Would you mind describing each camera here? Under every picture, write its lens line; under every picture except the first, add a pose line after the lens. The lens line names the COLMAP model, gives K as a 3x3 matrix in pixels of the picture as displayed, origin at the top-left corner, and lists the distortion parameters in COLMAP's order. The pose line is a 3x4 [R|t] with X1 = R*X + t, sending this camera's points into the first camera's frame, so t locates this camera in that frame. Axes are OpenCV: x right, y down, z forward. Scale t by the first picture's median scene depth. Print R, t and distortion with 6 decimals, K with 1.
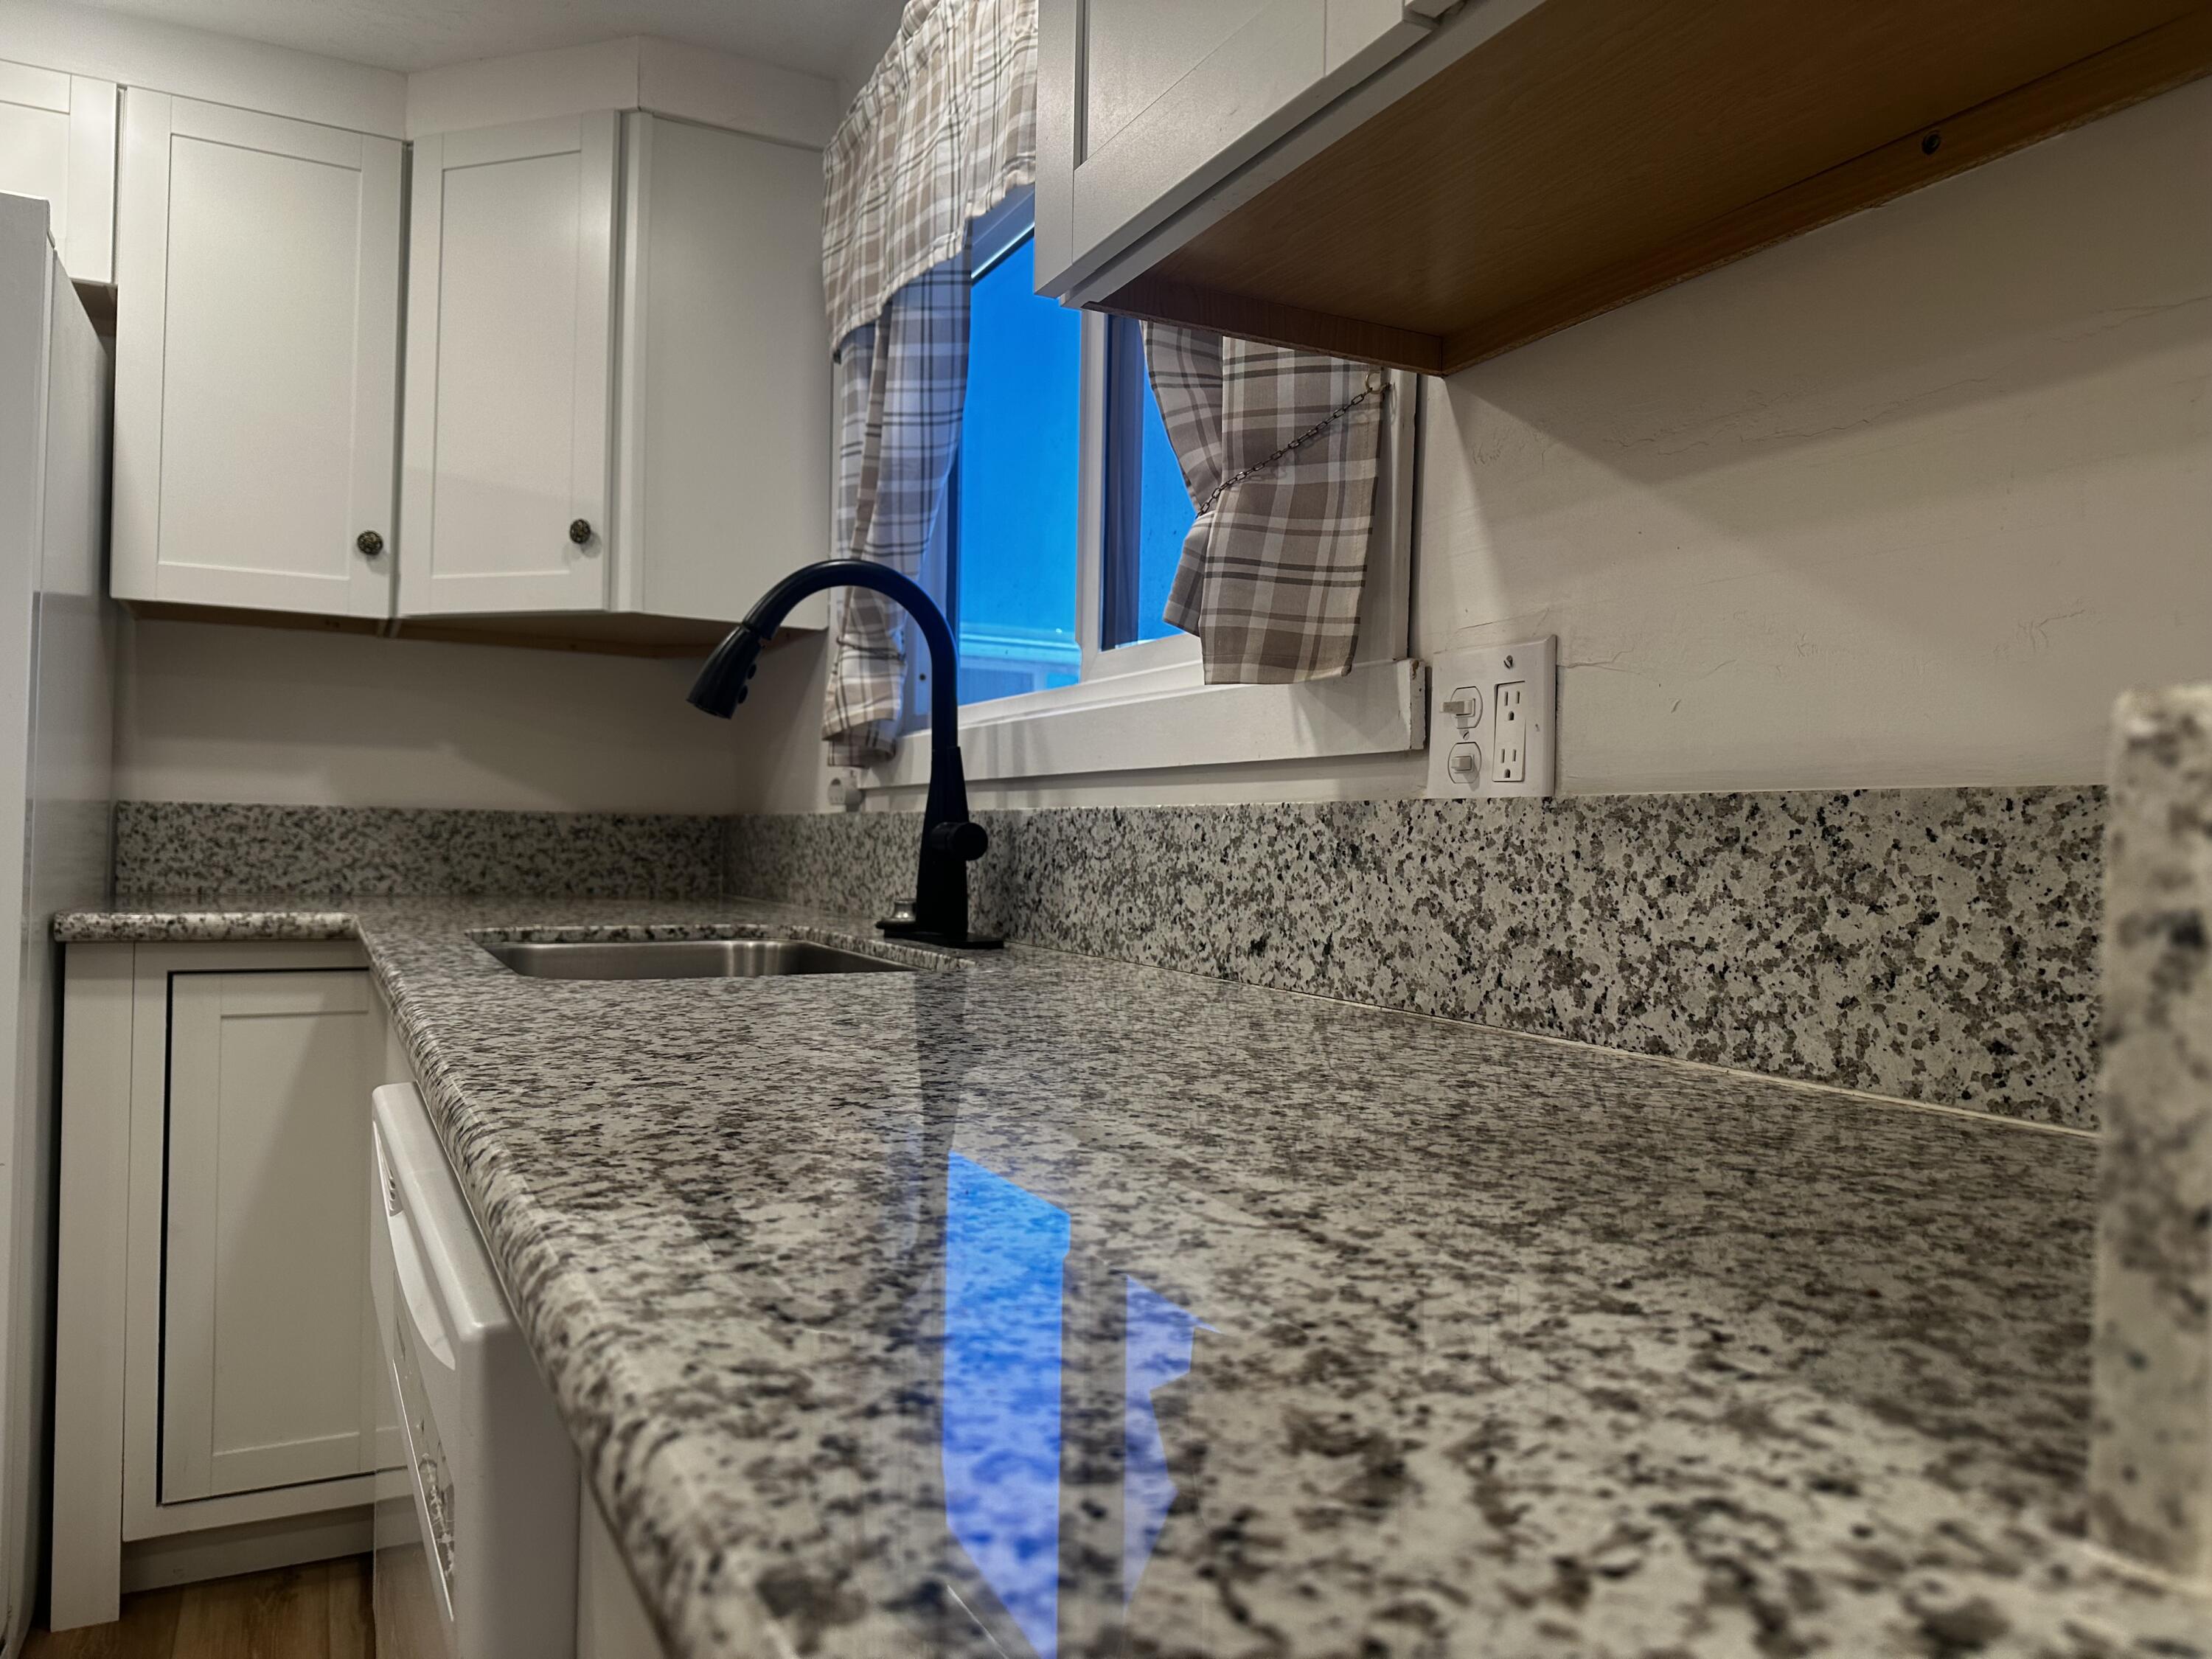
lens RADIAL K [[1538.0, 0, 1092.1], [0, 1538.0, 831.9], [0, 0, 1]] dist [0.056560, -0.060056]
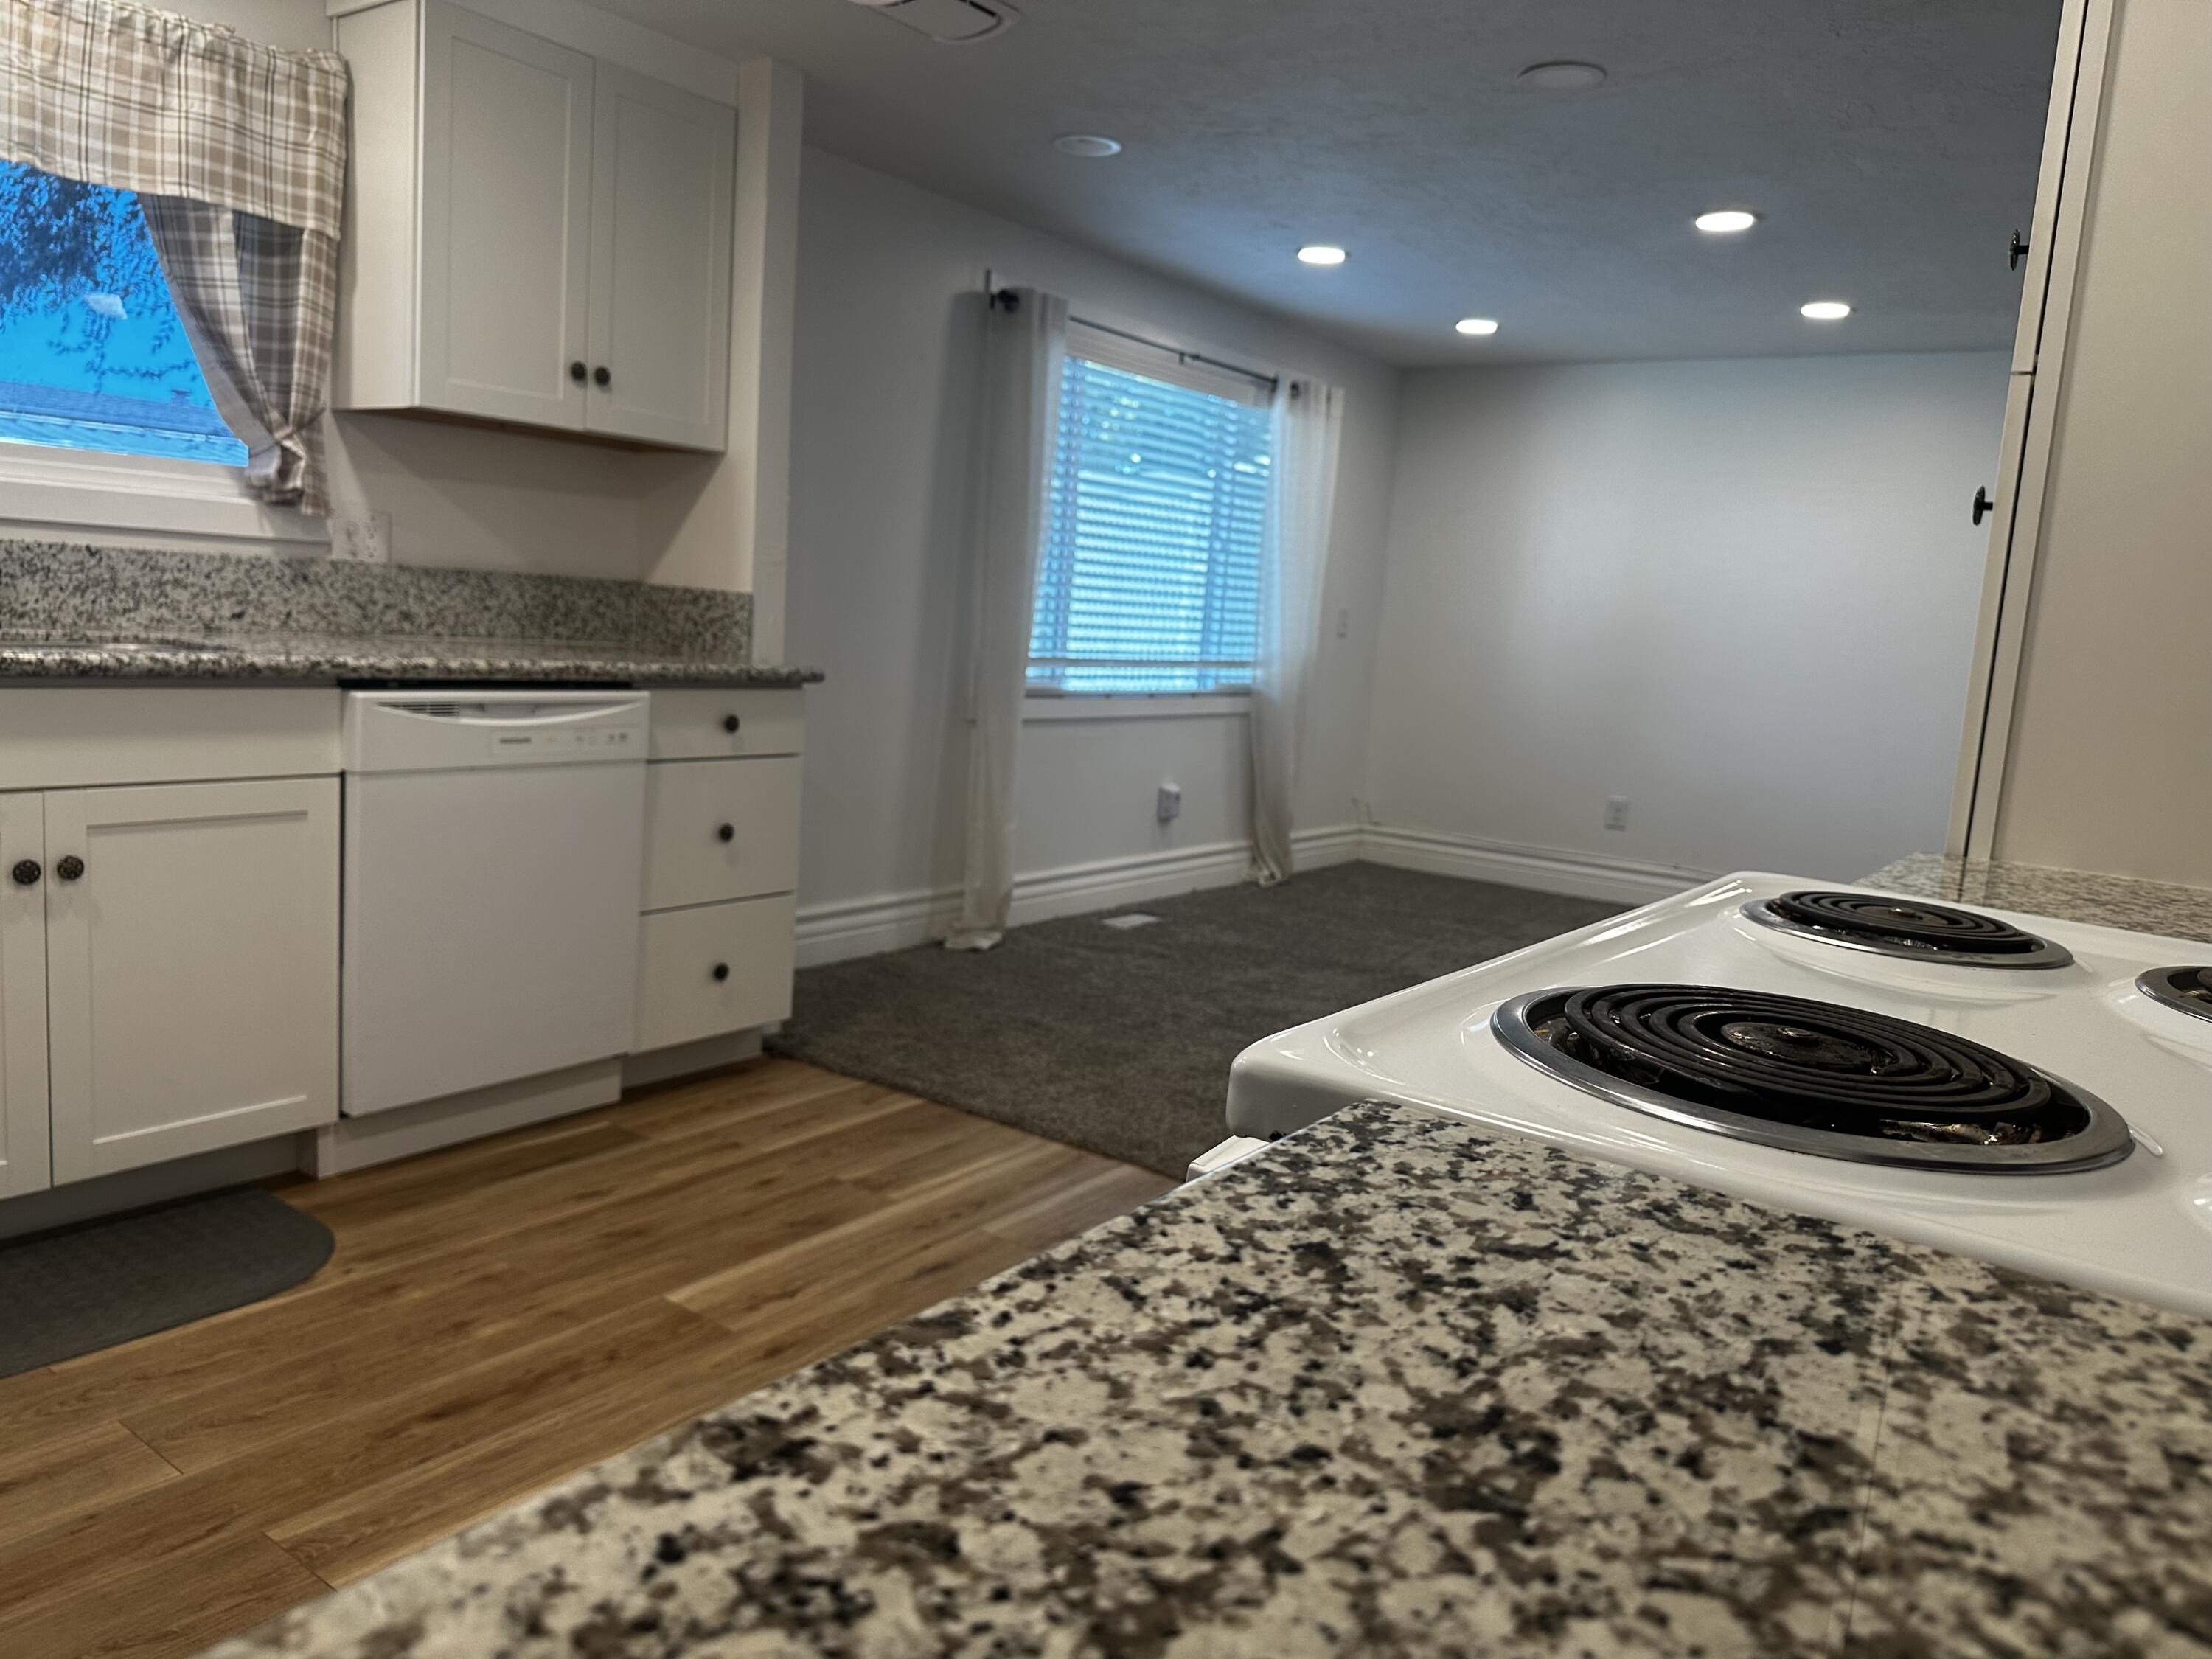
lens RADIAL K [[1538.0, 0, 1092.1], [0, 1538.0, 831.9], [0, 0, 1]] dist [0.056560, -0.060056]
pose [[-0.437762, -0.181577, 0.880565, -2.966286], [-0.080855, 0.983377, 0.162581, -0.105642], [-0.895448, -0.000027, -0.445166, 0.998441]]
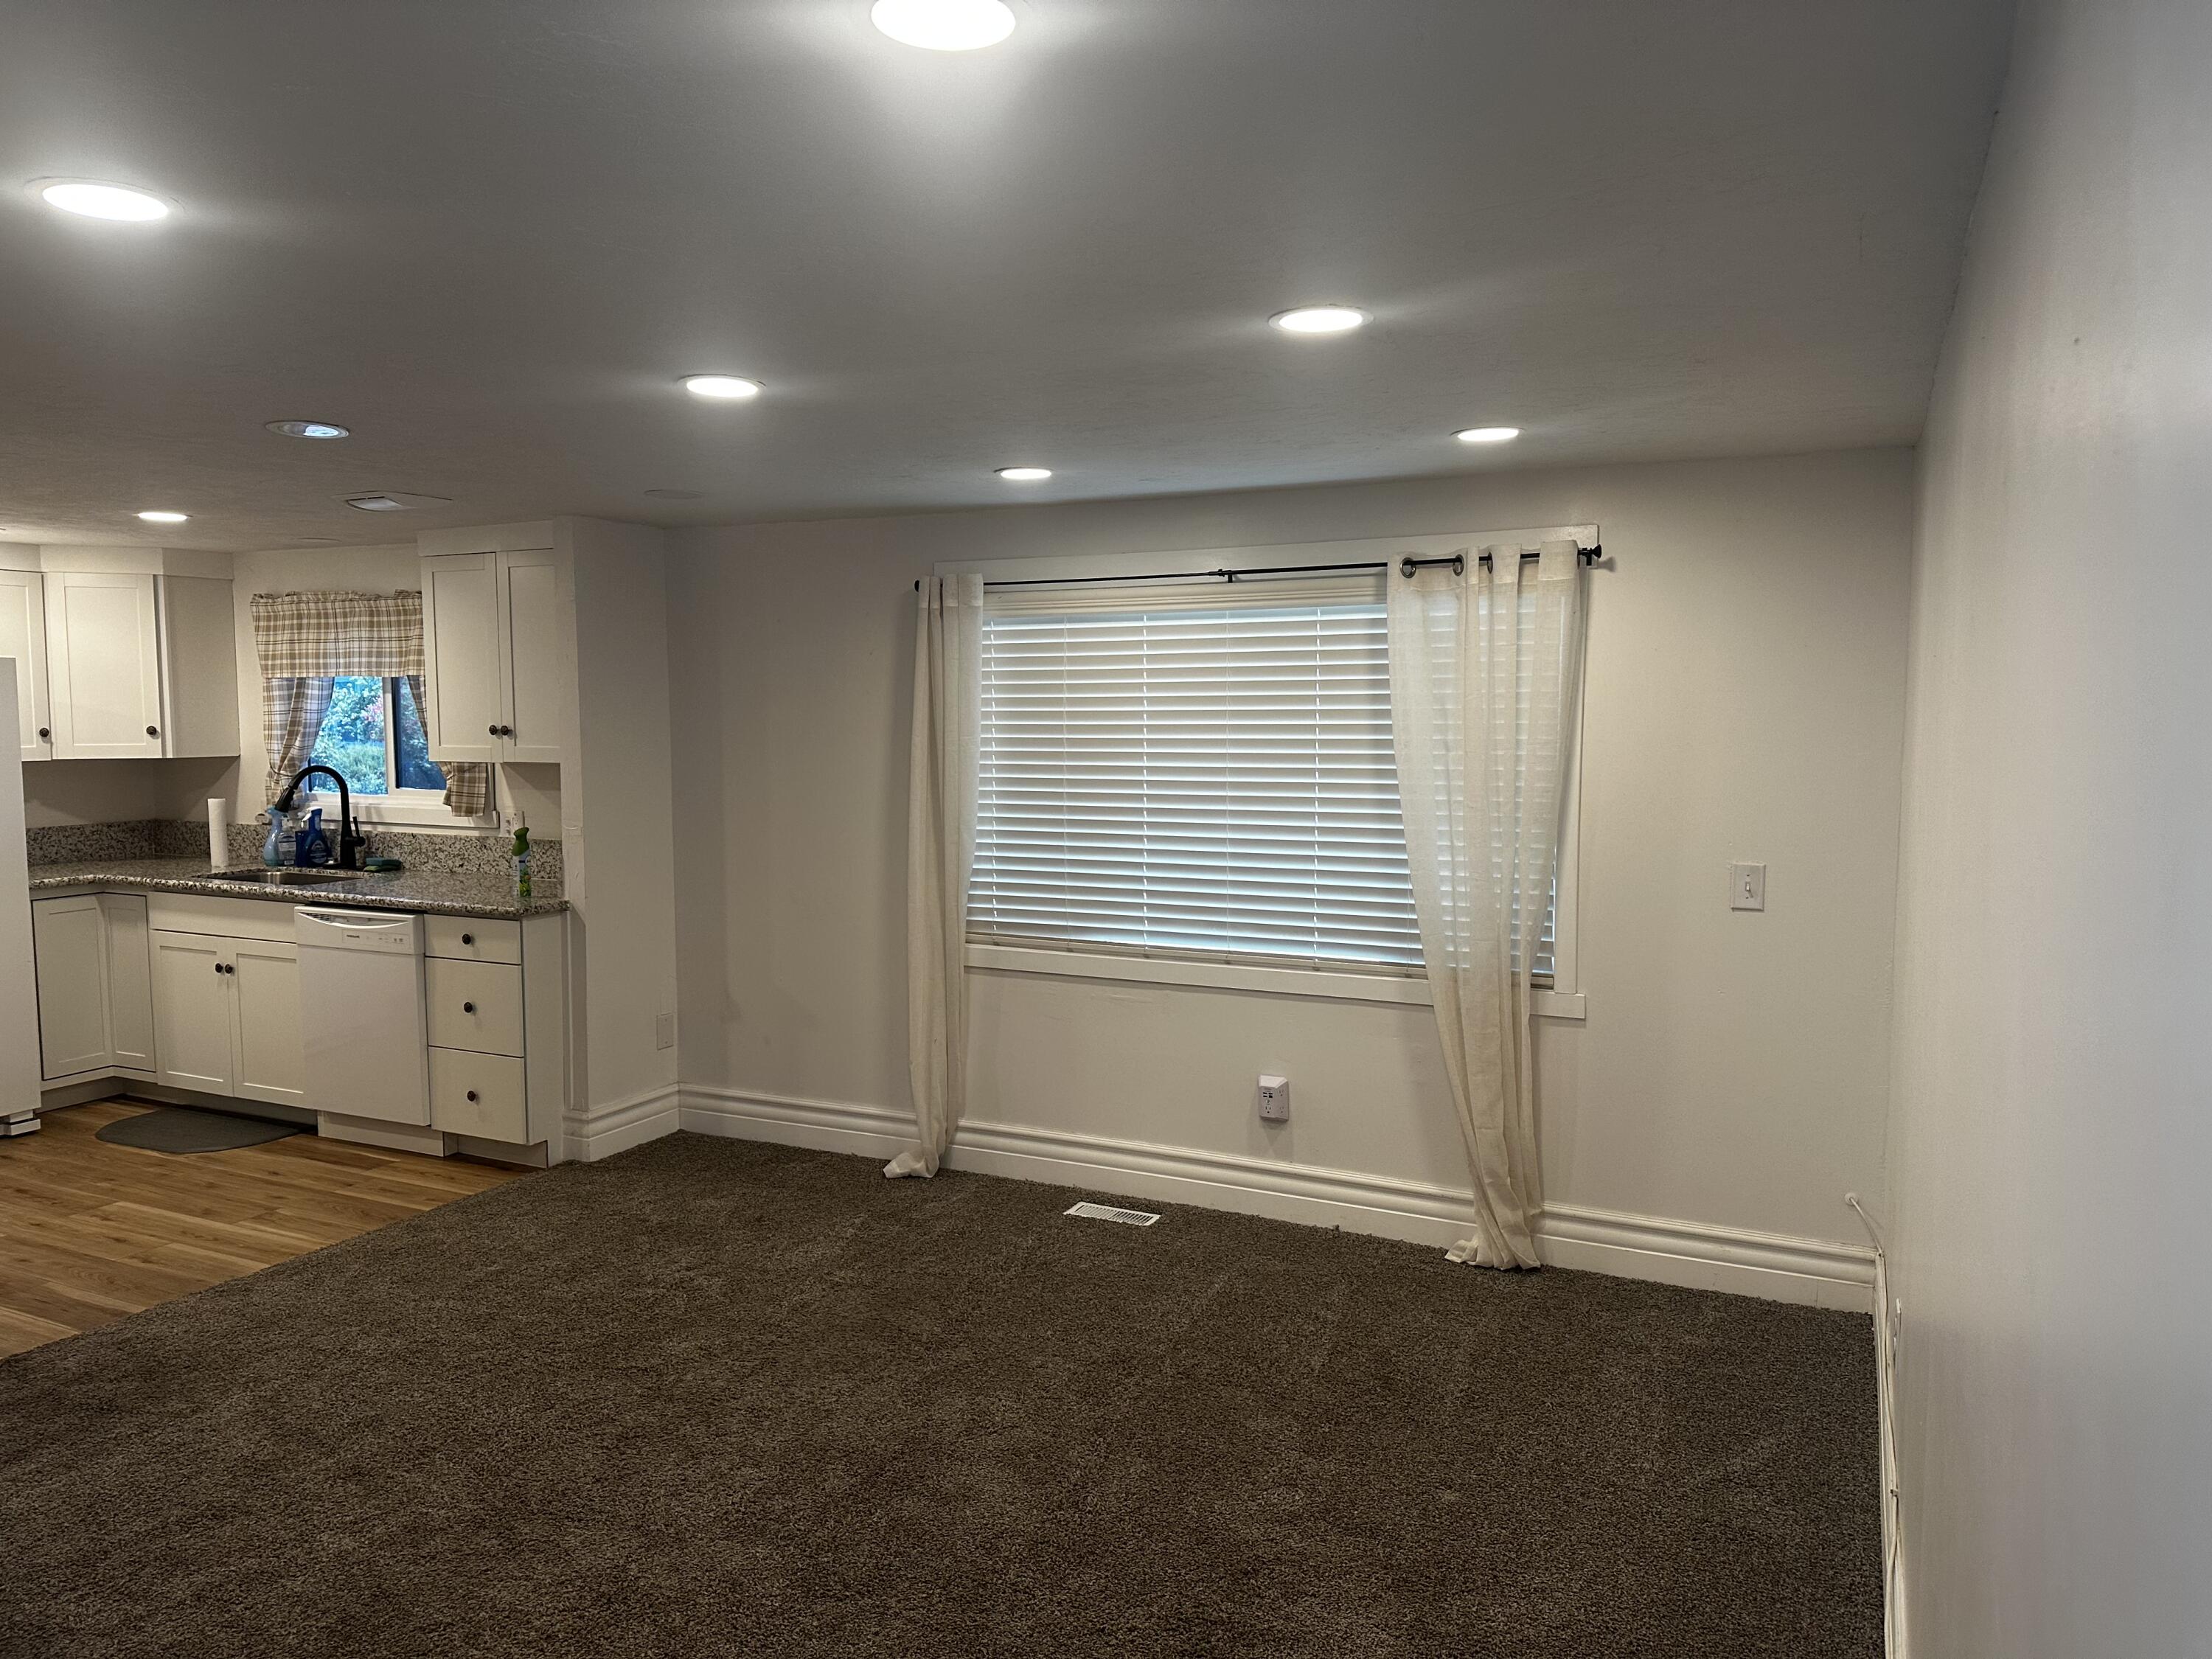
lens RADIAL K [[1538.0, 0, 1092.1], [0, 1538.0, 831.9], [0, 0, 1]] dist [0.056560, -0.060056]
pose [[0.796438, -0.070942, 0.600544, -1.365885], [0.014952, 0.995101, 0.097722, -0.527867], [-0.604535, -0.068850, 0.793598, -4.491149]]
